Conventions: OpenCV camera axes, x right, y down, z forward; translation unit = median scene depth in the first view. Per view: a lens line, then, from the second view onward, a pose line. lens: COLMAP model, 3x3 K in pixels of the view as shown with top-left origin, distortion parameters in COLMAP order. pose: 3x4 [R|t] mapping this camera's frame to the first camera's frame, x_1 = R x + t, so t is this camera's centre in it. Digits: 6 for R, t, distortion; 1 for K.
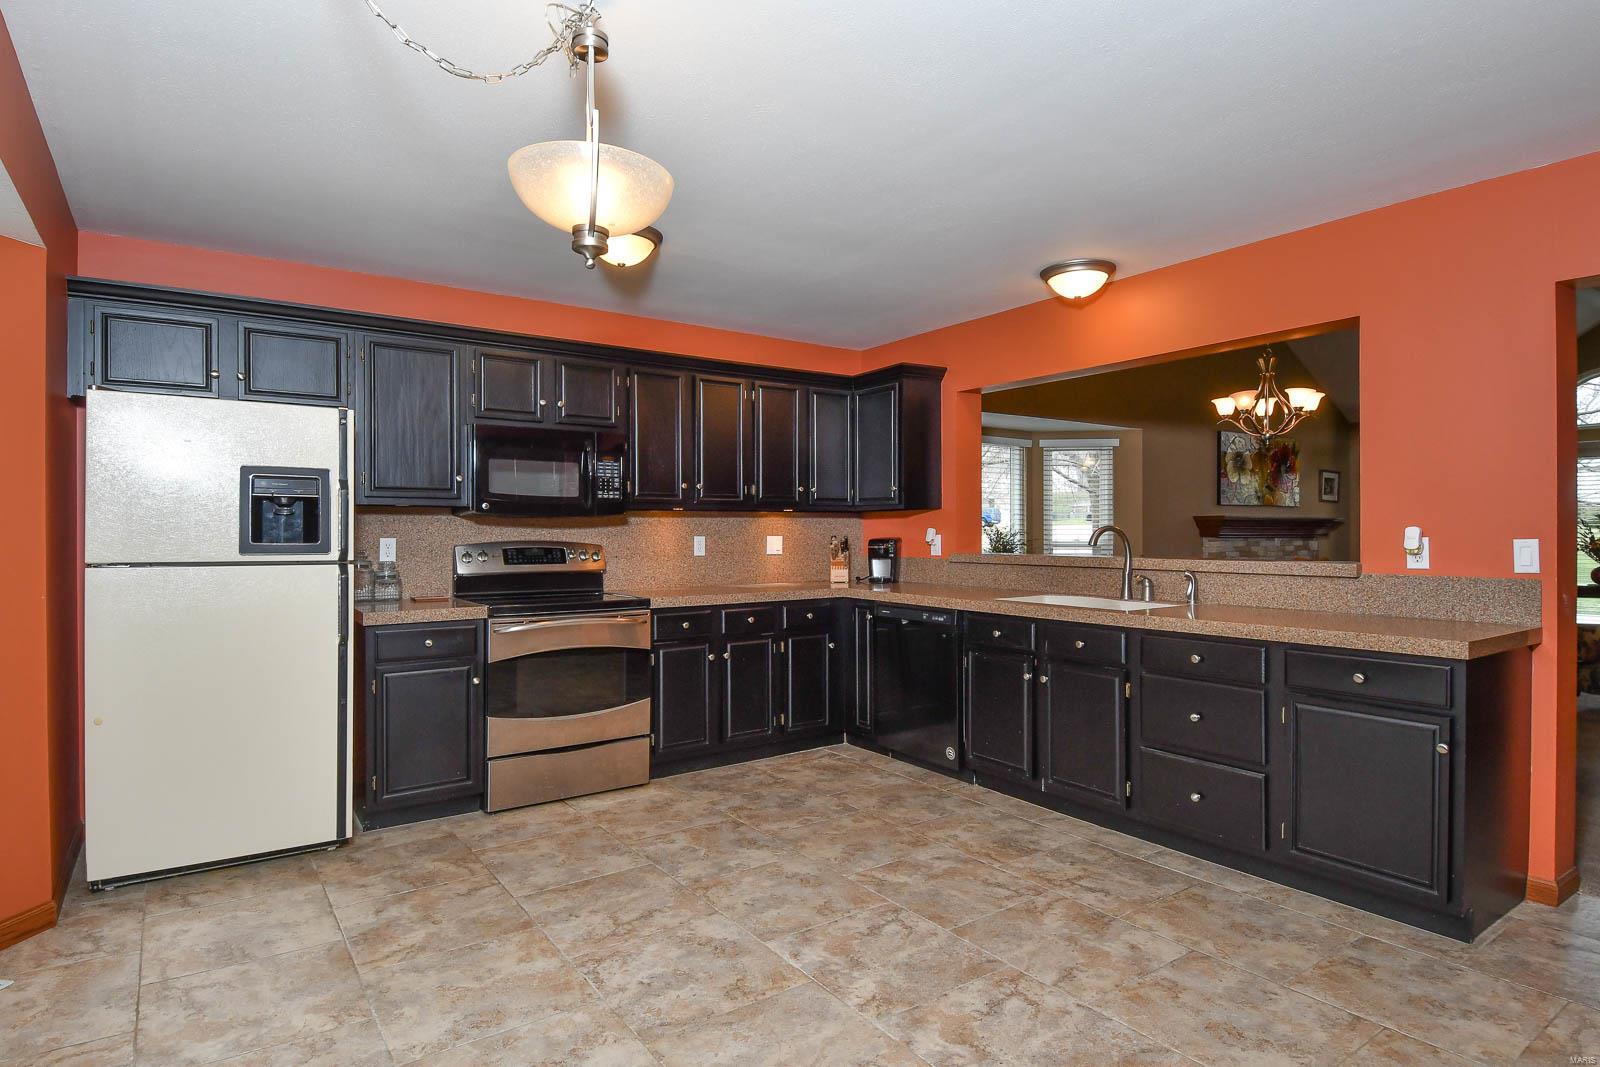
lens RADIAL K [[848.0, 0, 794.1], [0, 848.0, 537.3], [0, 0, 1]] dist [0.051582, -0.052331]
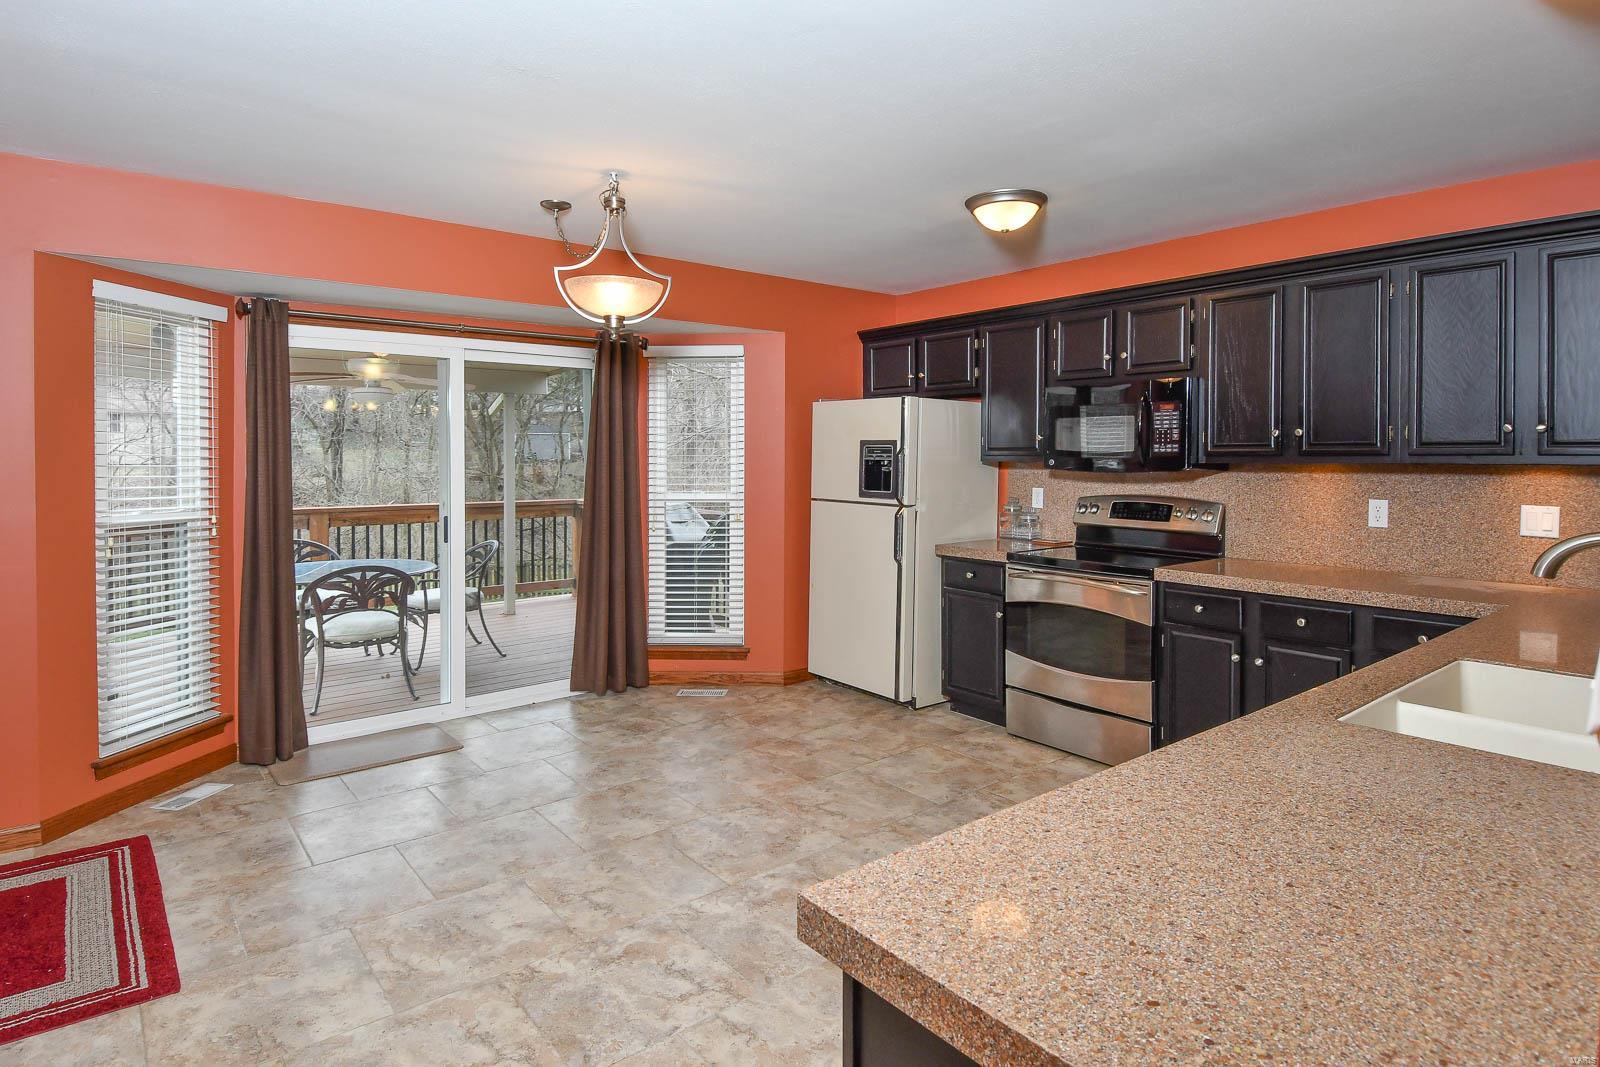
lens RADIAL K [[853.1, 0, 805.8], [0, 853.1, 532.8], [0, 0, 1]] dist [0.050902, -0.053315]
pose [[0.077850, 0.092757, -0.992641, 0.917158], [-0.001738, 0.995674, 0.092904, -0.064173], [0.996964, -0.005508, 0.077675, 0.795128]]
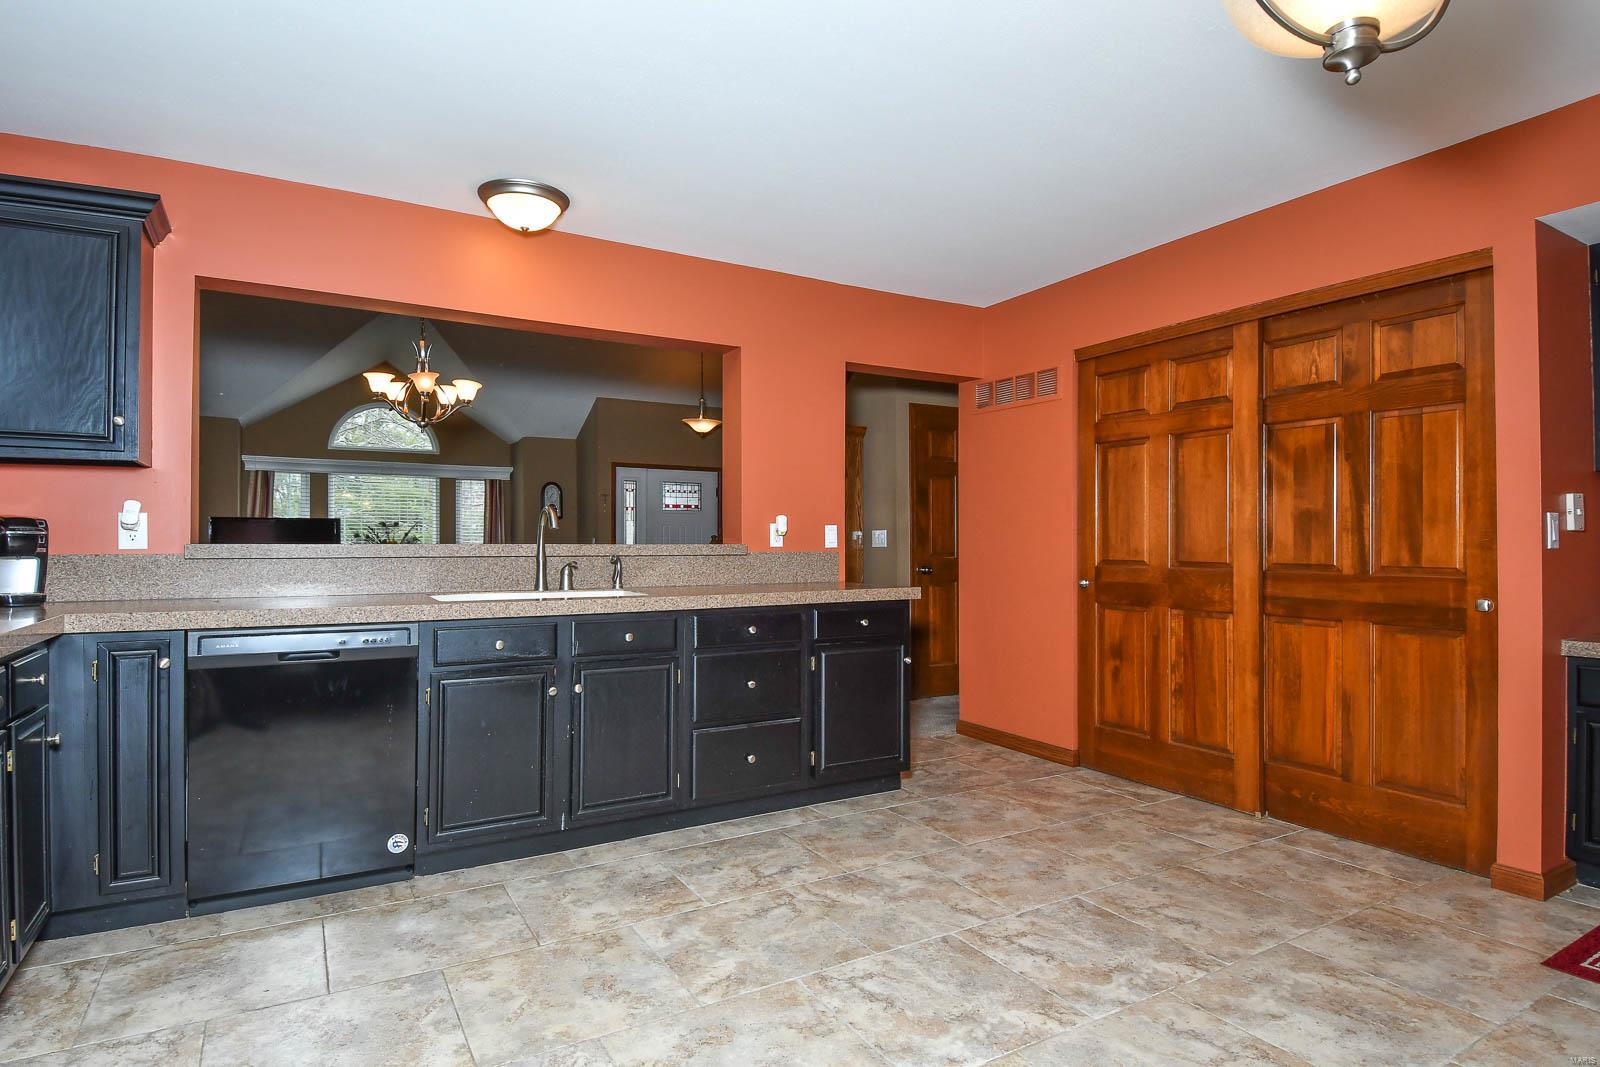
lens RADIAL K [[848.0, 0, 794.1], [0, 848.0, 537.3], [0, 0, 1]] dist [0.051582, -0.052331]
pose [[0.090845, 0.009666, 0.995818, -0.623709], [0.003603, 0.999943, -0.010034, 0.036370], [-0.995859, 0.004500, 0.090805, 0.885663]]
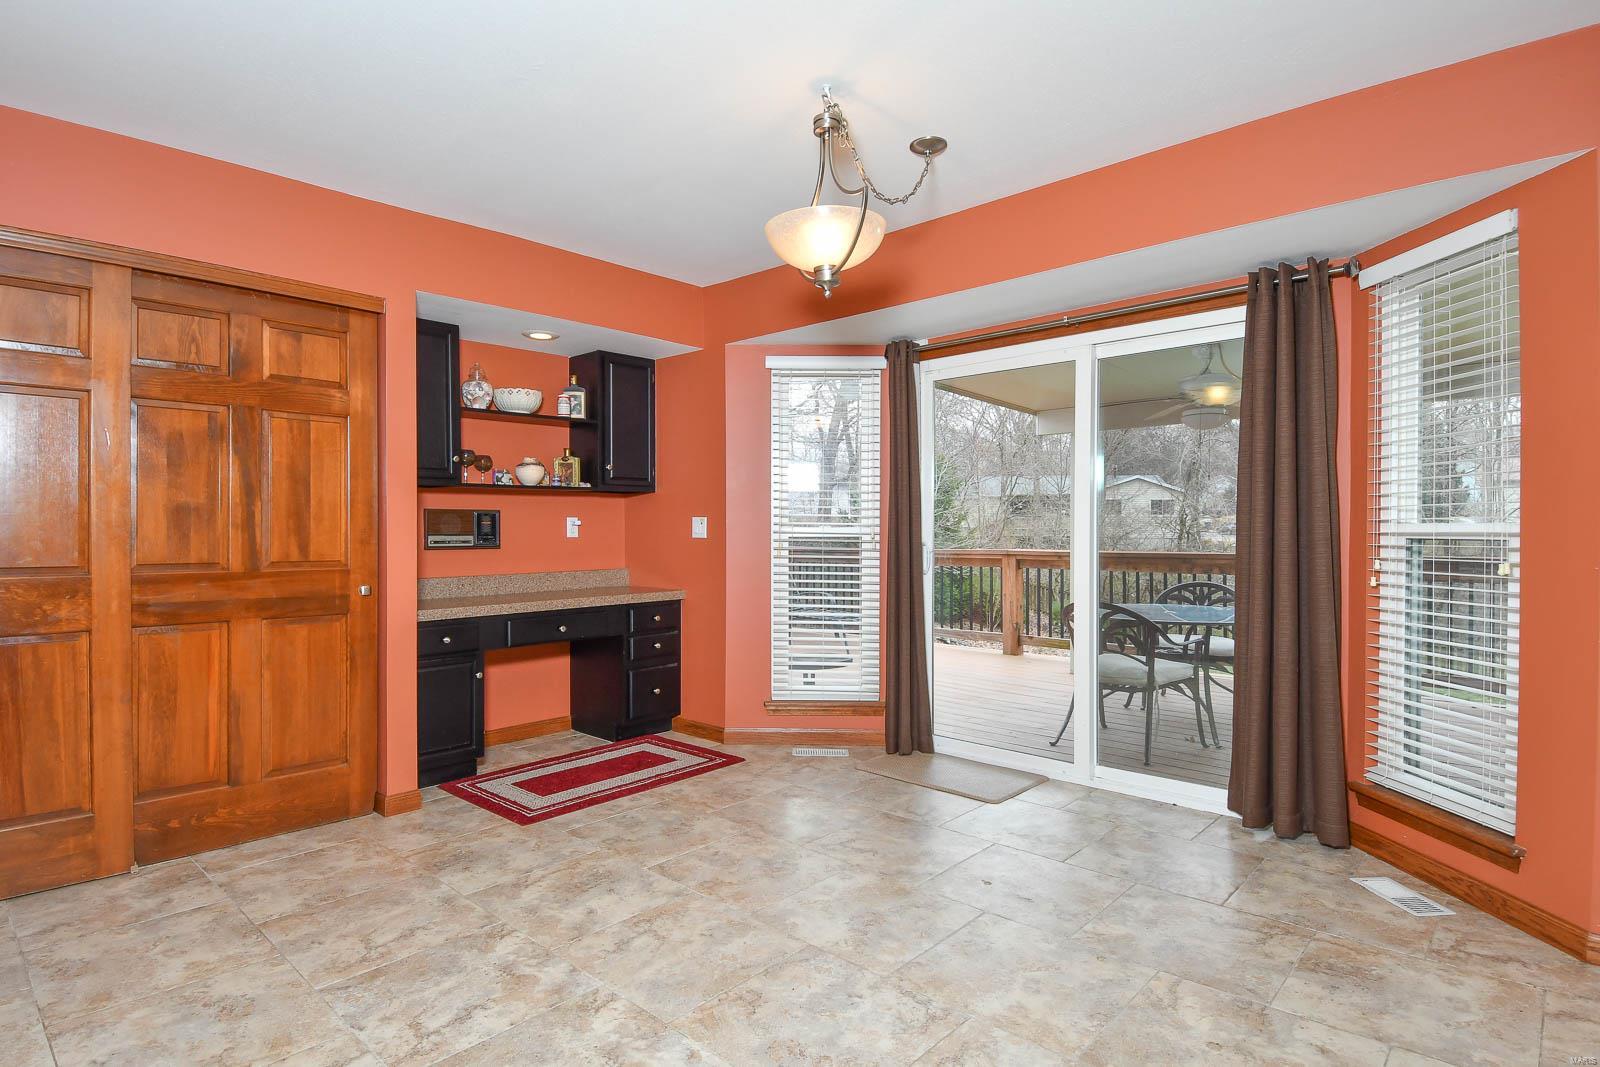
lens RADIAL K [[853.1, 0, 805.8], [0, 853.1, 532.8], [0, 0, 1]] dist [0.050902, -0.053315]
pose [[-0.976698, 0.003827, -0.214584, 0.053817], [0.002124, 0.999964, 0.008169, 0.020138], [0.214608, 0.007523, -0.976671, 1.456837]]
